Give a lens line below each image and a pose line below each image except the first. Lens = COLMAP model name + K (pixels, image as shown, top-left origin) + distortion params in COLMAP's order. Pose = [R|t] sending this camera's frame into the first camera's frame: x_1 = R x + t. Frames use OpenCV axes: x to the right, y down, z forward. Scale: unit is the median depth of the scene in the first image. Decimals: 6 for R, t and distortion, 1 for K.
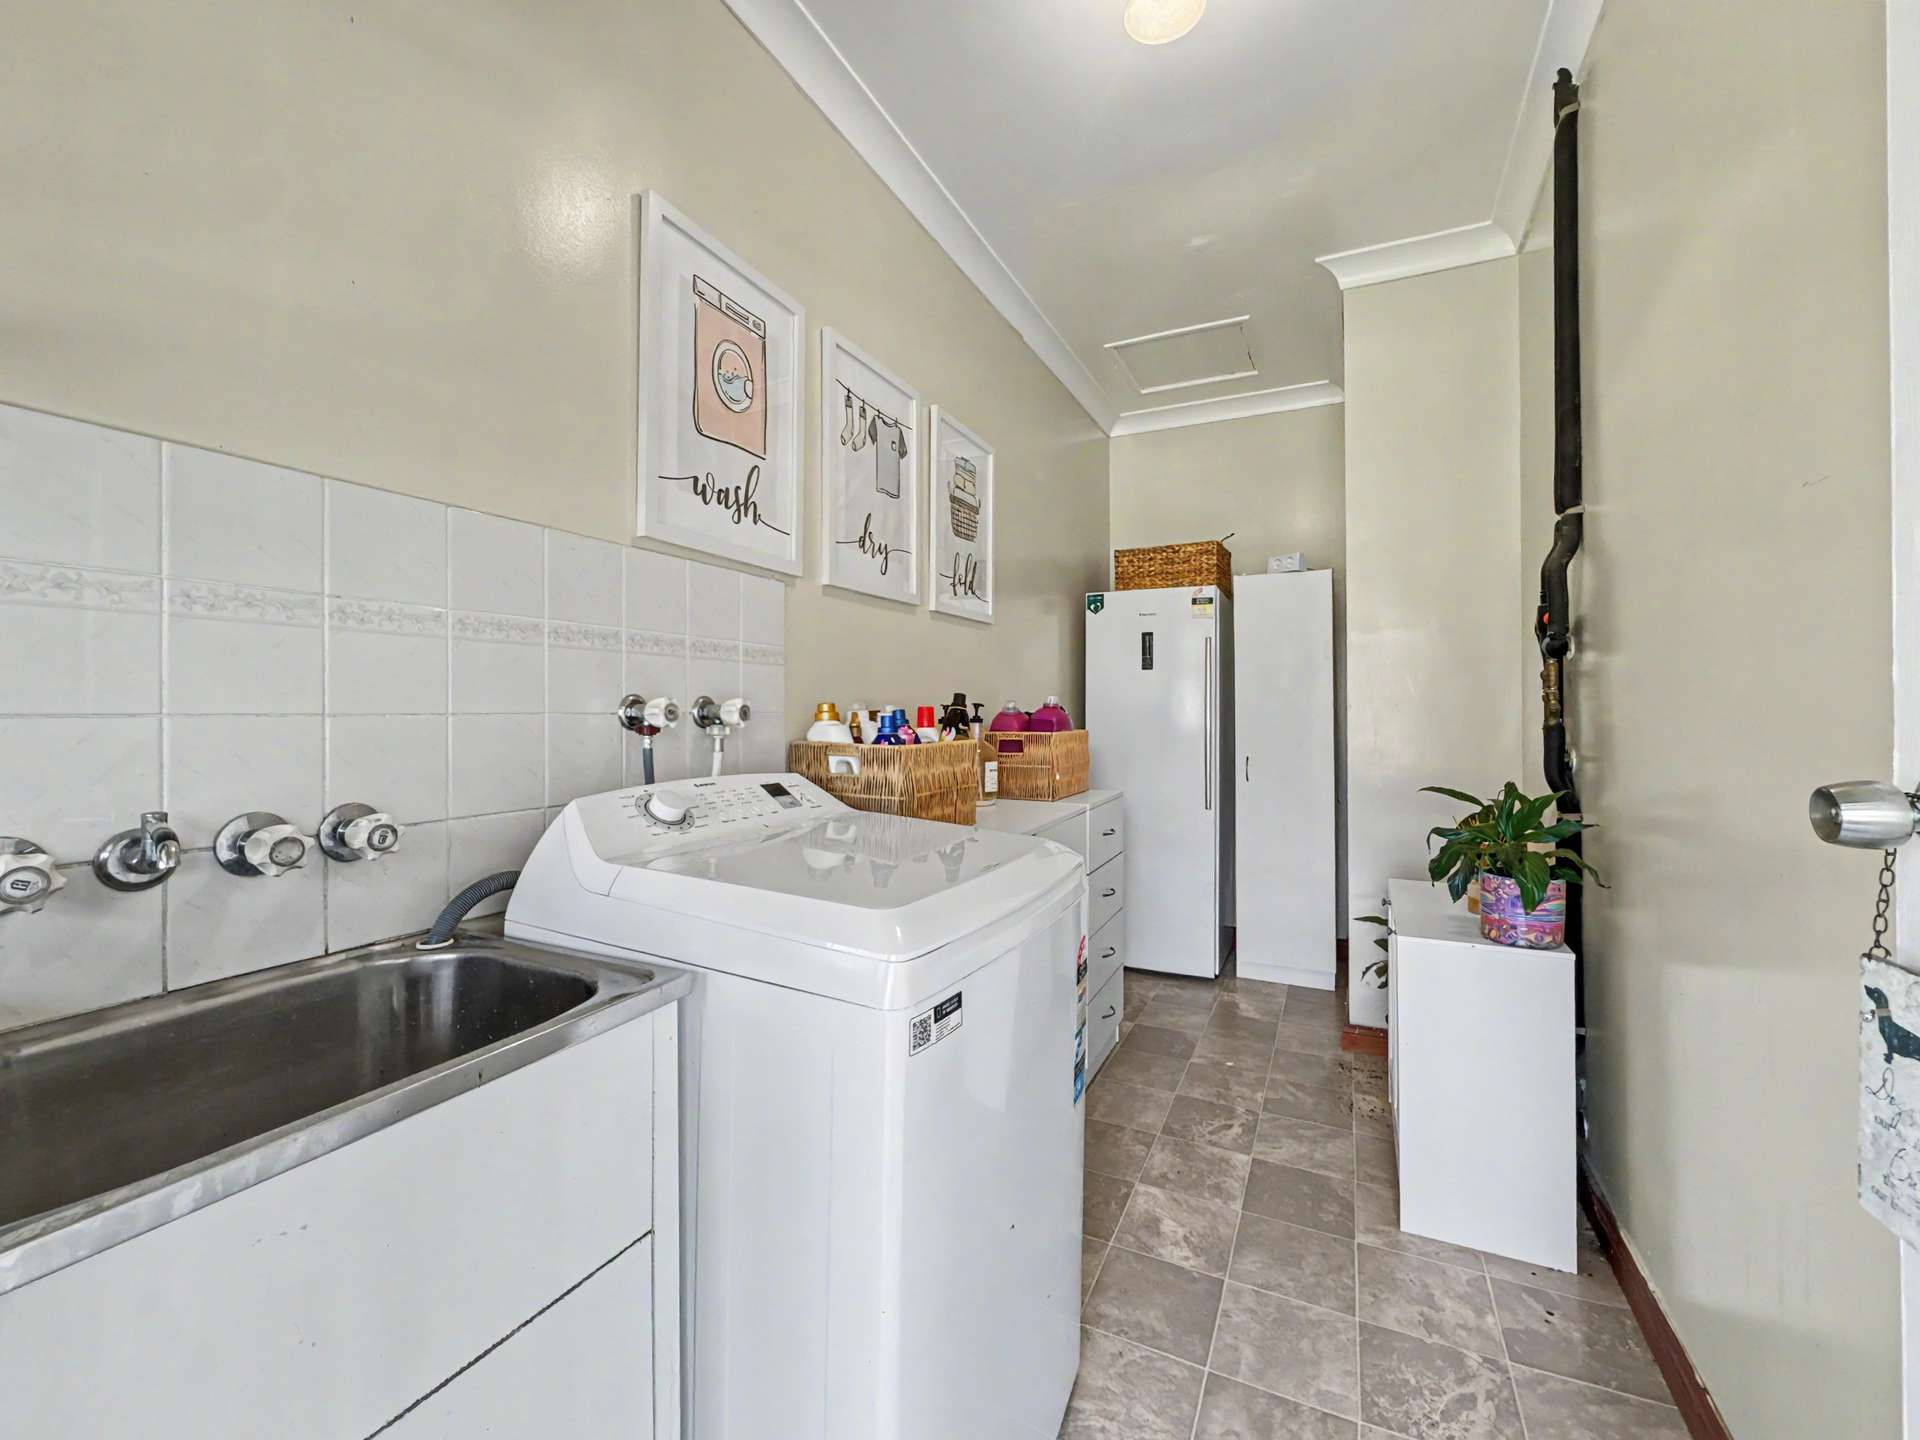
lens RADIAL K [[789.0, 0, 962.2], [0, 789.0, 702.2], [0, 0, 1]] dist [-0.002072, -0.000394]
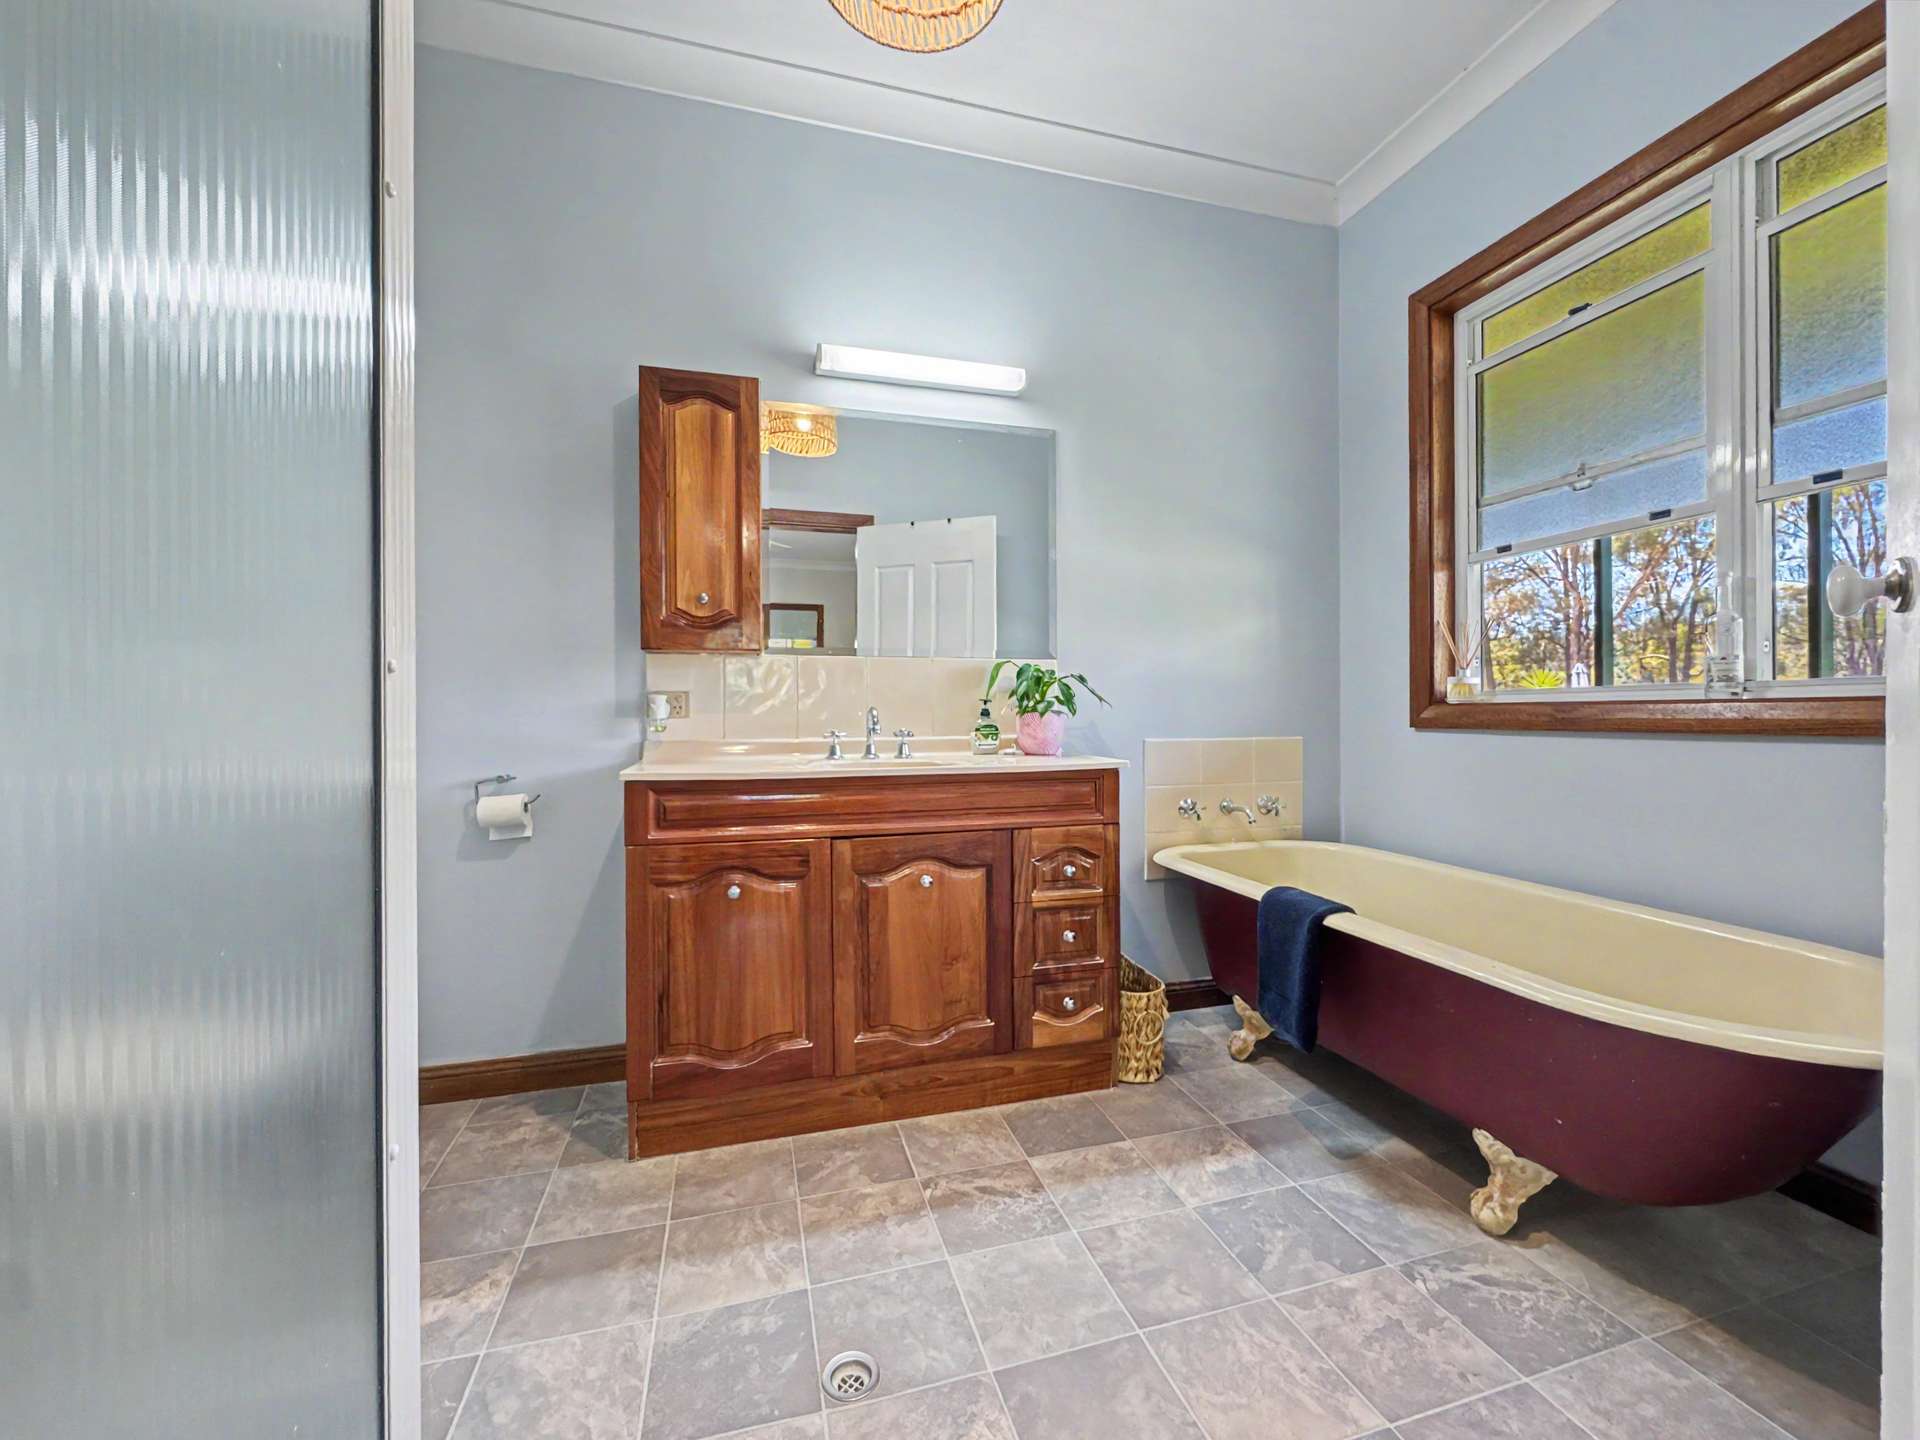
lens RADIAL K [[789.0, 0, 962.2], [0, 789.0, 702.2], [0, 0, 1]] dist [-0.002072, -0.000394]
pose [[-0.677249, -0.060030, 0.733301, -0.185639], [-0.043280, 0.998191, 0.041743, 0.053719], [-0.734480, -0.003467, -0.678622, 1.684530]]
